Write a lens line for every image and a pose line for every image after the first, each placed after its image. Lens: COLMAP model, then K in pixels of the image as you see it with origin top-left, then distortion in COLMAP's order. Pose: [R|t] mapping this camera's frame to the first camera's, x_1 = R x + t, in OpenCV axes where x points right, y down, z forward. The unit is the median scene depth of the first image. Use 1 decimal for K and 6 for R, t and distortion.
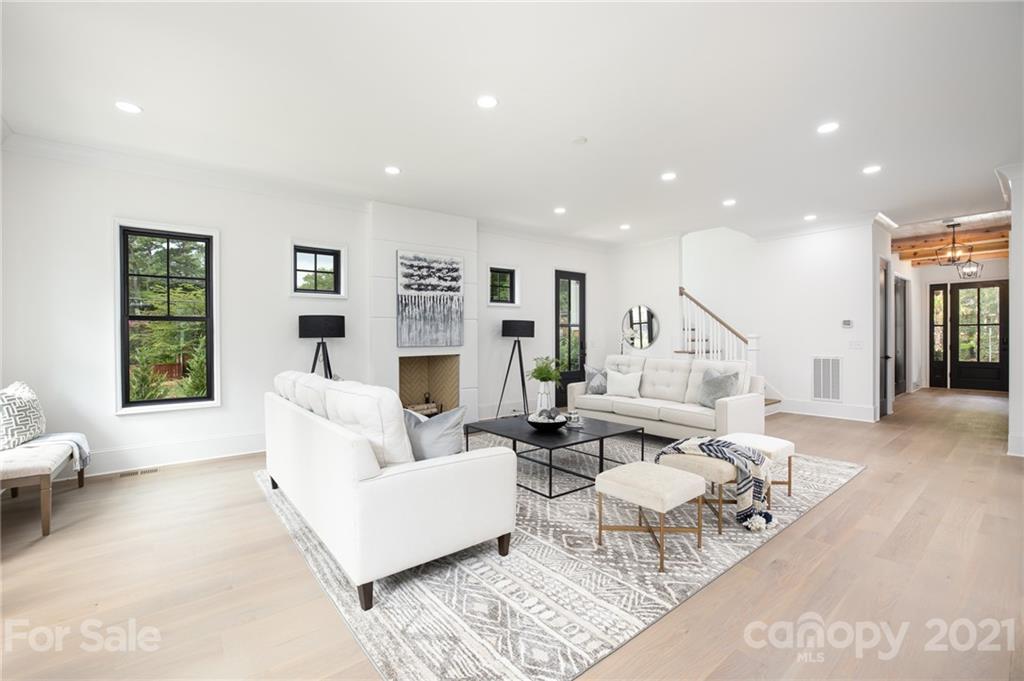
lens RADIAL K [[437.3, 0, 505.2], [0, 437.3, 341.4], [0, 0, 1]] dist [-0.012857, 0.001083]
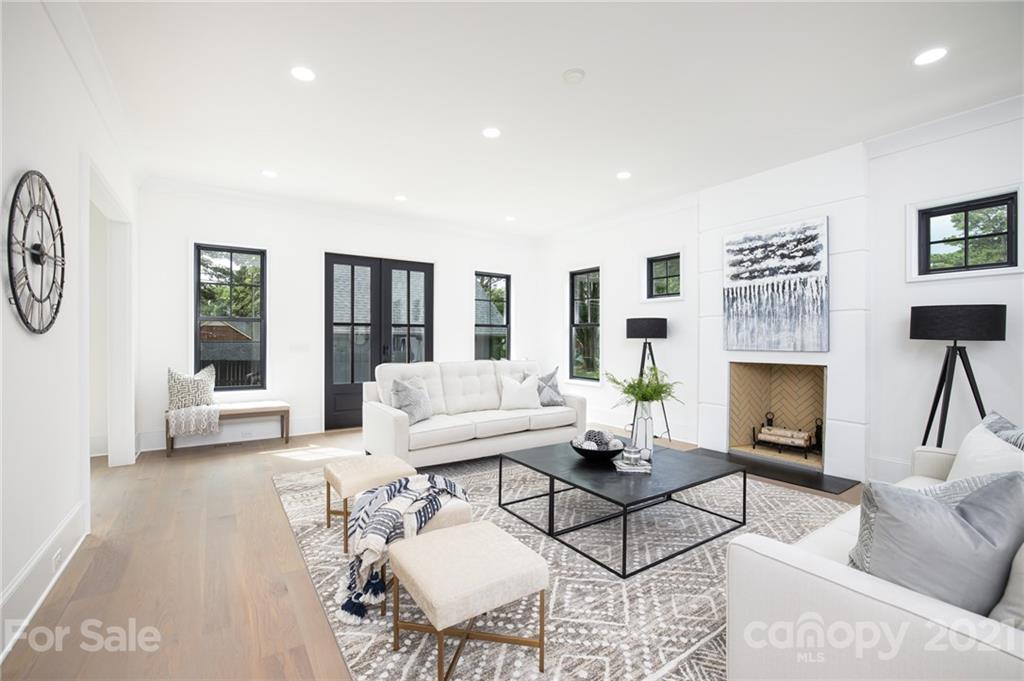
lens RADIAL K [[437.3, 0, 514.8], [0, 437.3, 336.9], [0, 0, 1]] dist [-0.012857, 0.001083]
pose [[-0.062870, 0.002488, -0.998019, 0.610645], [-0.017156, 0.999846, 0.003573, -0.008199], [0.997874, 0.017347, -0.062817, 0.626978]]
